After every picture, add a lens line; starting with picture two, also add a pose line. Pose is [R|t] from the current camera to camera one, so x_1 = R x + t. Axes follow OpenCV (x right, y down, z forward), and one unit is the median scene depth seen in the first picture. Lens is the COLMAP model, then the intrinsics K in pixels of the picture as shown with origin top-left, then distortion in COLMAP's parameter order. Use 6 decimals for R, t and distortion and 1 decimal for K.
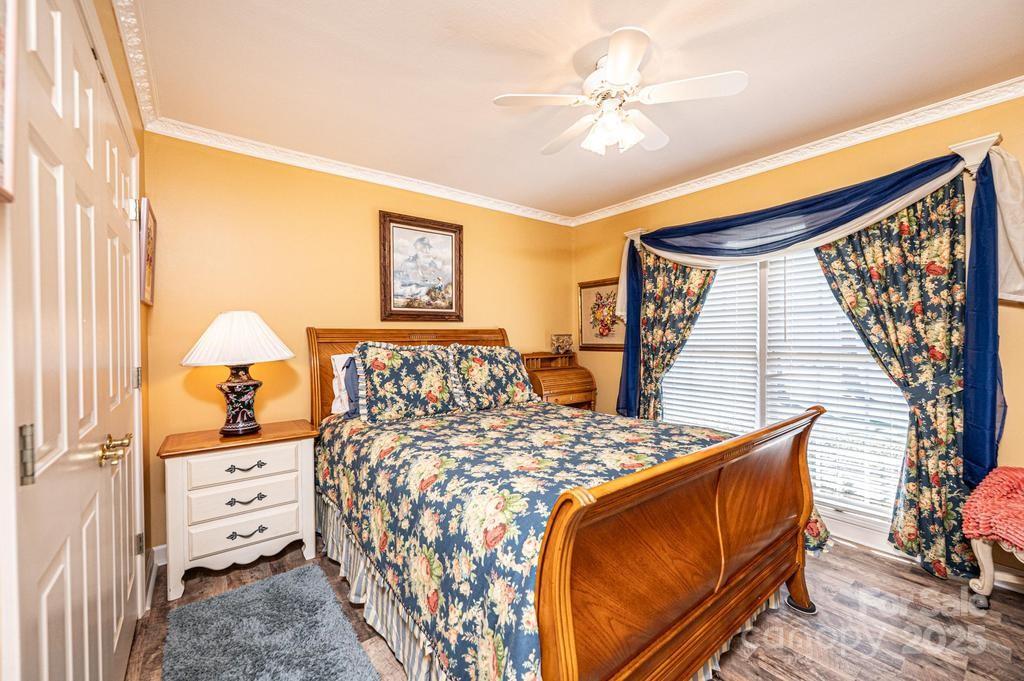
lens RADIAL K [[411.8, 0, 509.1], [0, 411.8, 339.0], [0, 0, 1]] dist [-0.000329, 0.000133]
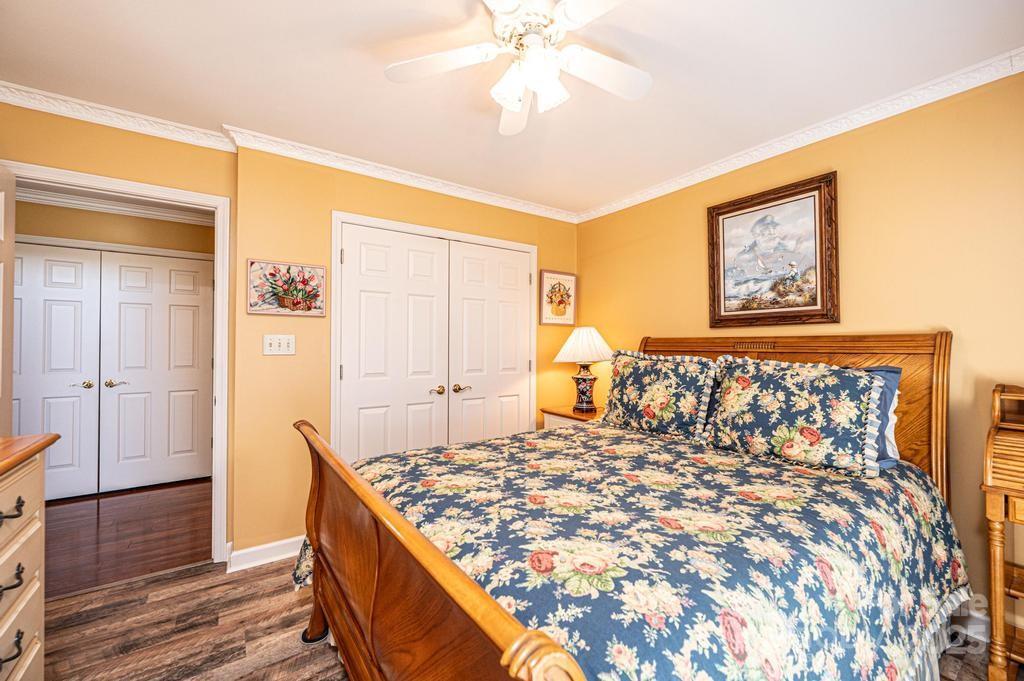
lens RADIAL K [[411.8, 0, 511.9], [0, 411.8, 341.1], [0, 0, 1]] dist [-0.000329, 0.000133]
pose [[-0.045148, 0.000995, -0.998980, 0.595408], [-0.004370, 0.999990, 0.001194, -0.014105], [0.998971, 0.004420, -0.045143, 0.583052]]
